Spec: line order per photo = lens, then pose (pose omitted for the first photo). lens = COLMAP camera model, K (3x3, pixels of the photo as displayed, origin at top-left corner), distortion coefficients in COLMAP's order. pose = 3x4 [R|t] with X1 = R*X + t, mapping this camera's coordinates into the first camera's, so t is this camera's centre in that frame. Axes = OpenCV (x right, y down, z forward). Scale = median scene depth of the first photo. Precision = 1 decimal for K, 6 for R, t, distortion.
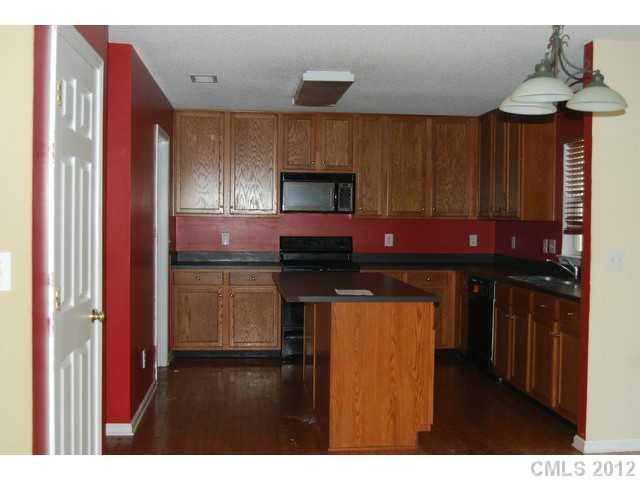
lens RADIAL K [[766.0, 0, 320.0], [0, 766.0, 240.0], [0, 0, 1]] dist [-0.036952, -0.027272]
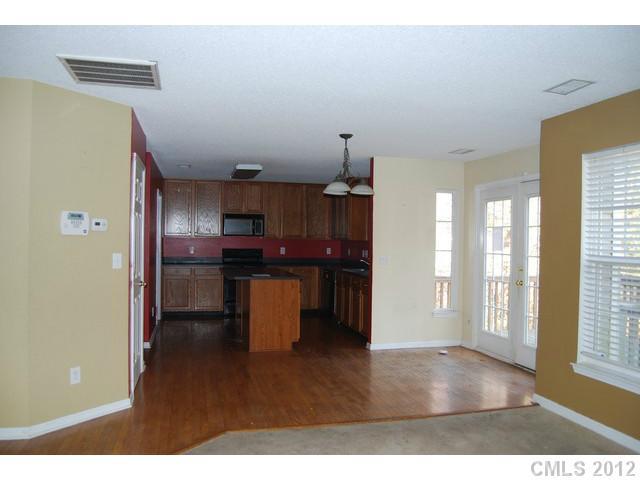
lens RADIAL K [[513.2, 0, 321.2], [0, 513.2, 243.3], [0, 0, 1]] dist [-0.075102, 0.007935]
pose [[0.988996, 0.001805, 0.147929, -0.000404], [0.000747, 0.999852, -0.017194, 0.003988], [-0.147939, 0.017116, 0.988848, -0.246171]]
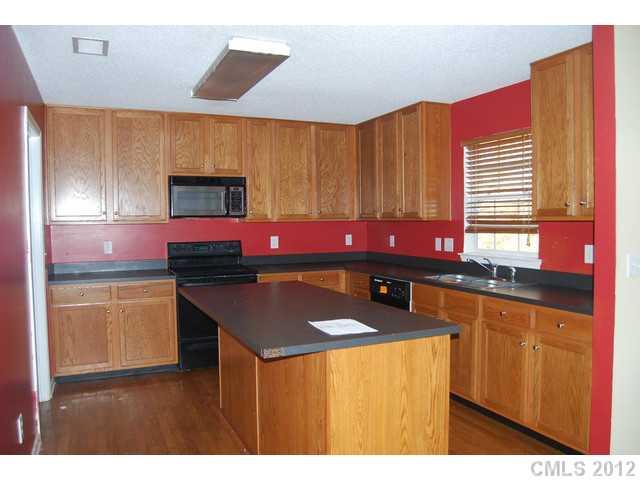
lens RADIAL K [[513.2, 0, 321.2], [0, 513.2, 243.3], [0, 0, 1]] dist [-0.075102, 0.007935]
pose [[0.948156, -0.035227, 0.315846, -0.077472], [0.030214, 0.999328, 0.020759, -0.012314], [-0.316365, -0.010140, 0.948583, 0.353830]]
